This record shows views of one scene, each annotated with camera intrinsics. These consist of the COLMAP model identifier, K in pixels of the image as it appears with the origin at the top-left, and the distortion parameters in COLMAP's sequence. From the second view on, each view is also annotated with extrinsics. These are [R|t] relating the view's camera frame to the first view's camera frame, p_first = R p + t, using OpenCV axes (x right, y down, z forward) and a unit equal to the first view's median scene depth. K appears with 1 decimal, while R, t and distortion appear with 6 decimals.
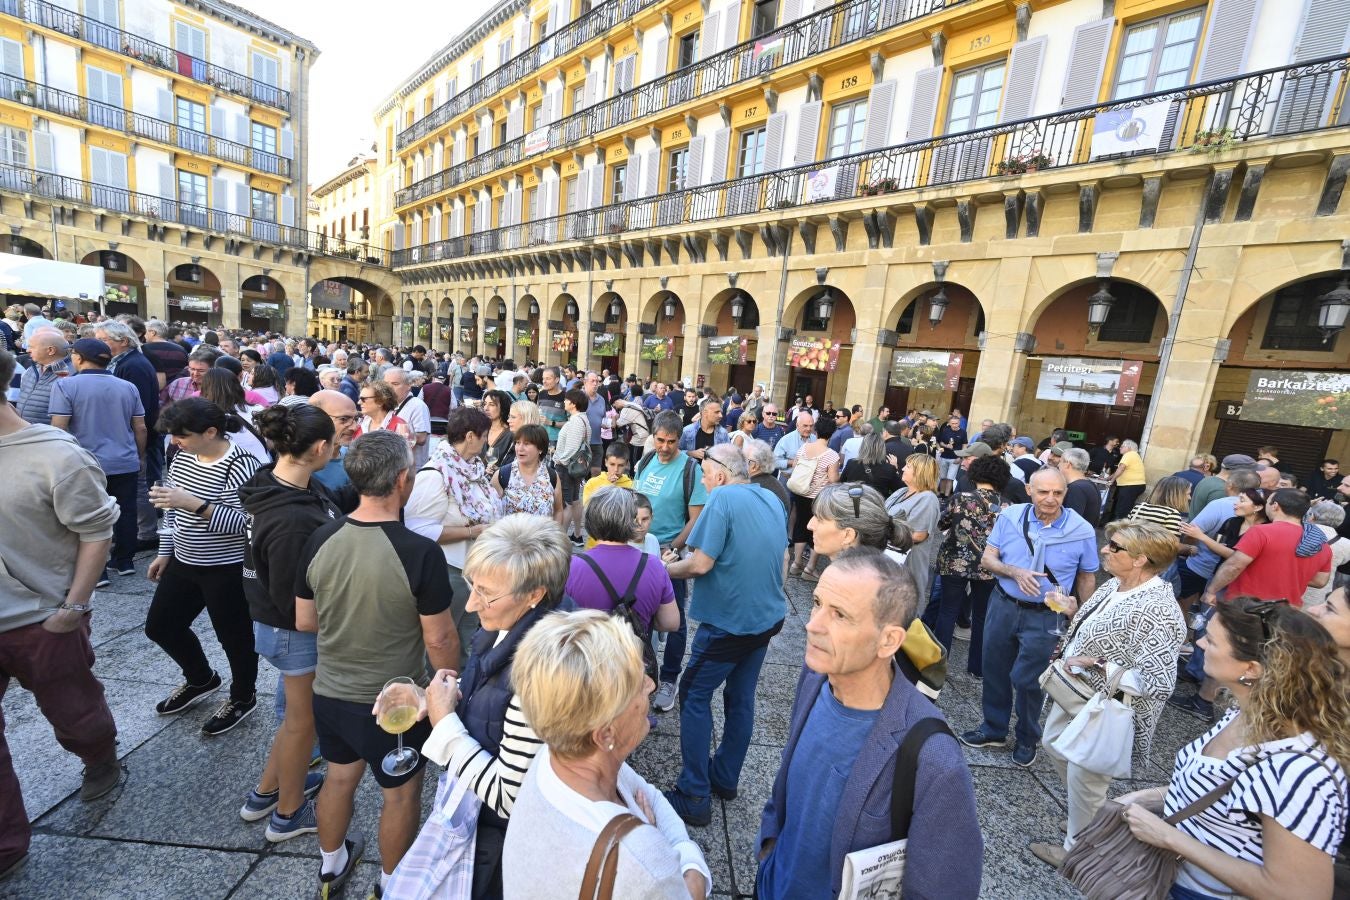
lens RADIAL K [[542.9, 0, 673.4], [0, 542.9, 458.7], [0, 0, 1]] dist [-0.003585, 0.000733]
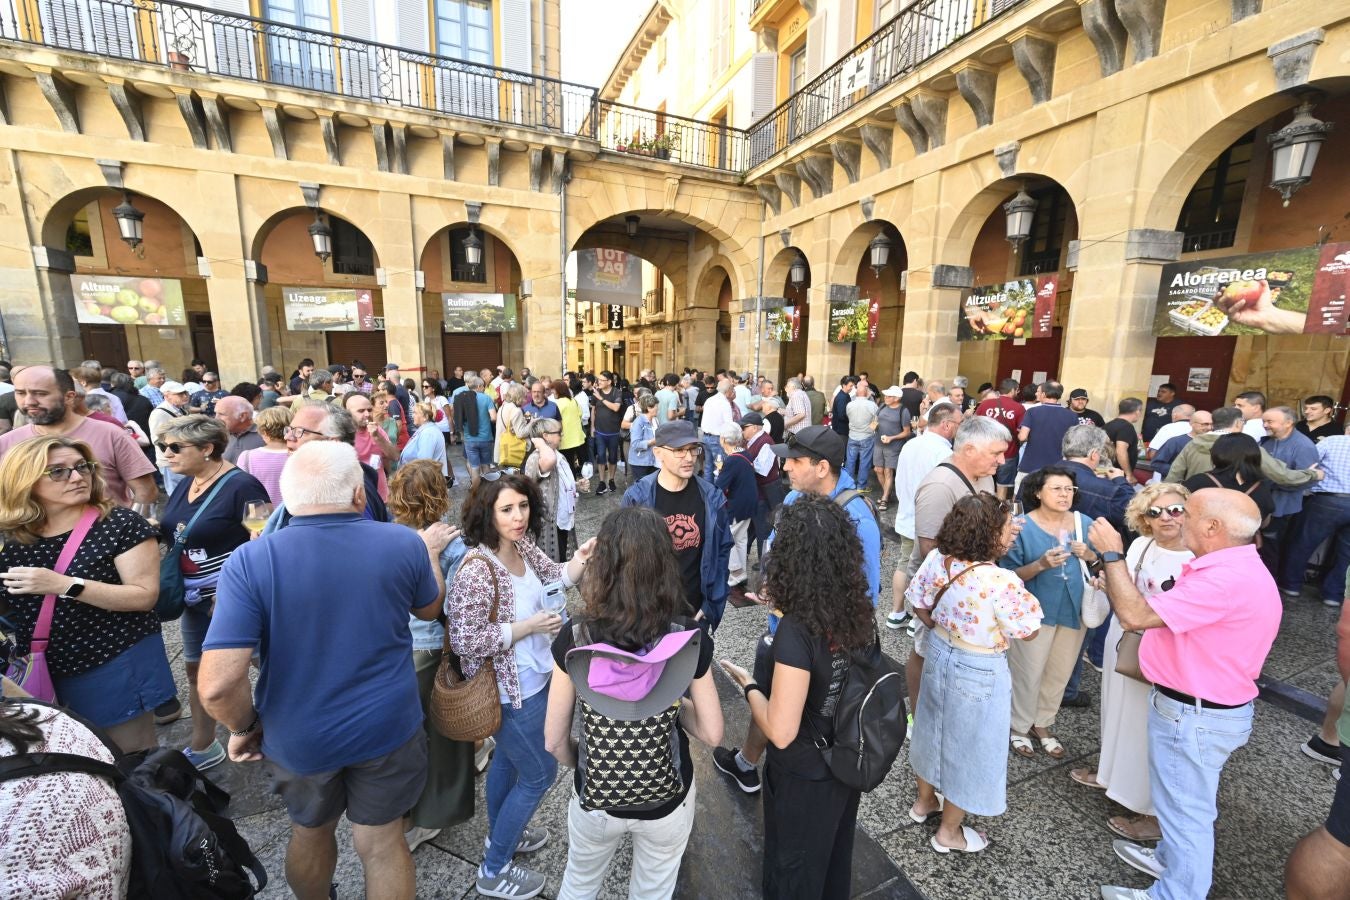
lens RADIAL K [[542.9, 0, 670.2], [0, 542.9, 459.9], [0, 0, 1]] dist [-0.003585, 0.000733]
pose [[0.914418, -0.017458, -0.404394, -0.582759], [0.018115, 0.999833, -0.002203, -0.203739], [0.404365, -0.005312, 0.914582, 0.869375]]
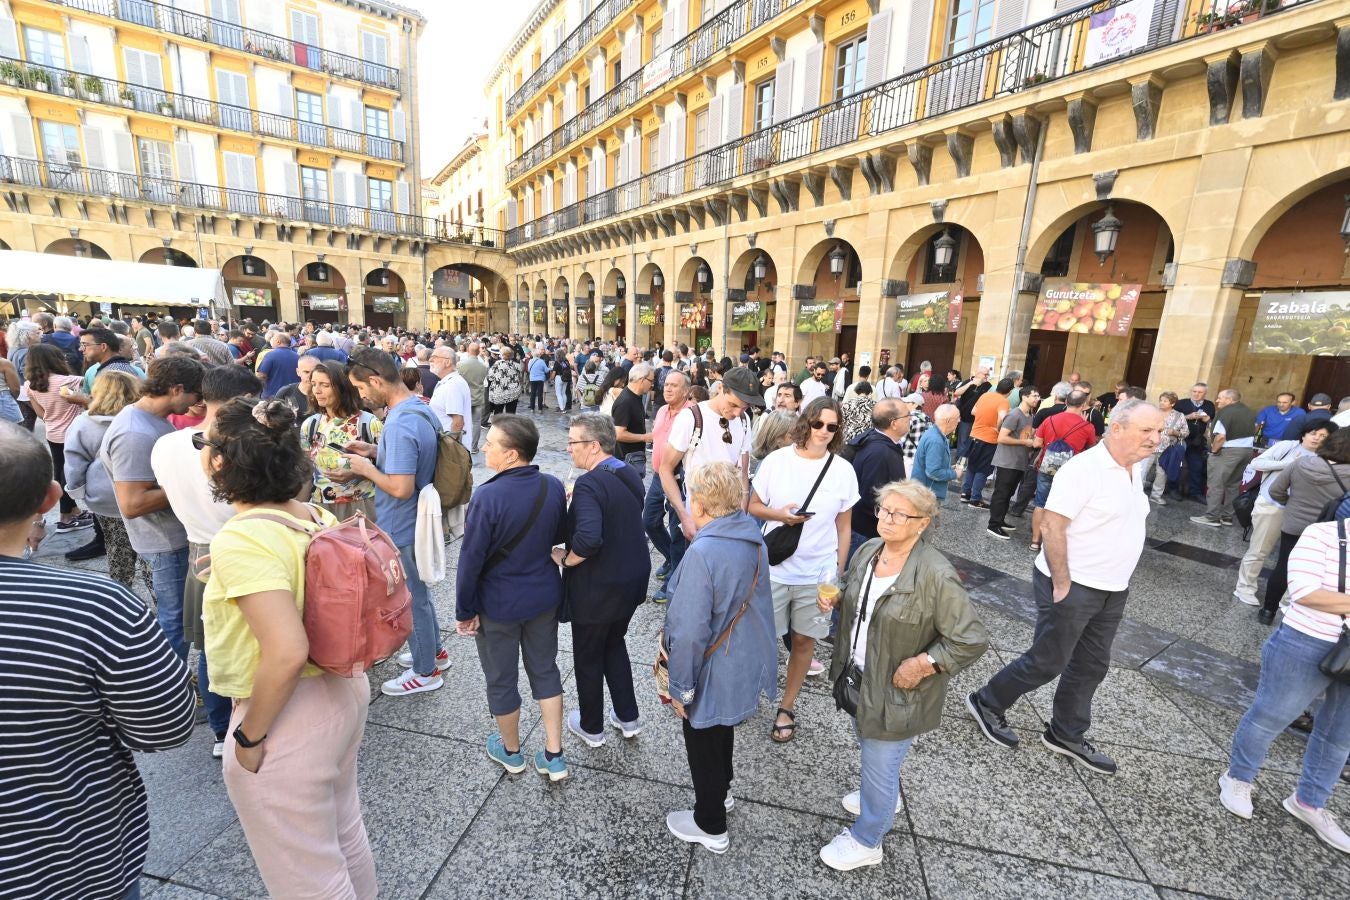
lens RADIAL K [[569.3, 0, 672.7], [0, 569.3, 458.4], [0, 0, 1]] dist [-0.001622, -0.000253]
pose [[0.976497, -0.013016, -0.215140, -0.047599], [0.020779, 0.999211, 0.033860, -0.028475], [0.214529, -0.037534, 0.975996, 0.132418]]
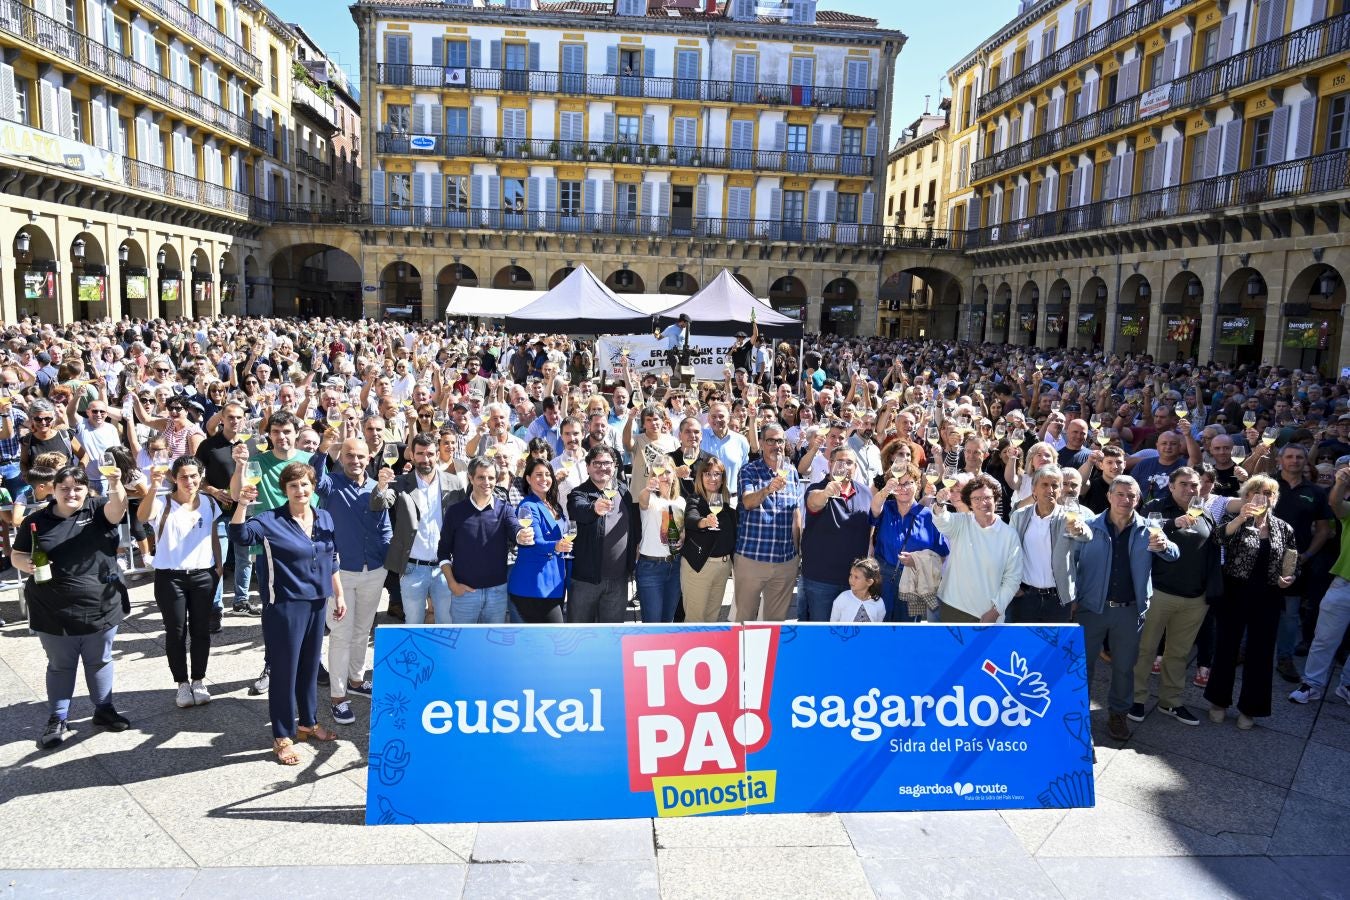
lens RADIAL K [[893.9, 0, 680.2], [0, 893.9, 452.5], [0, 0, 1]] dist [0.003228, -0.004996]
pose [[0.752103, 0.021447, -0.658697, 0.115880], [-0.057206, 0.997823, -0.032829, 0.056426], [0.656559, 0.062372, 0.751692, -0.478067]]
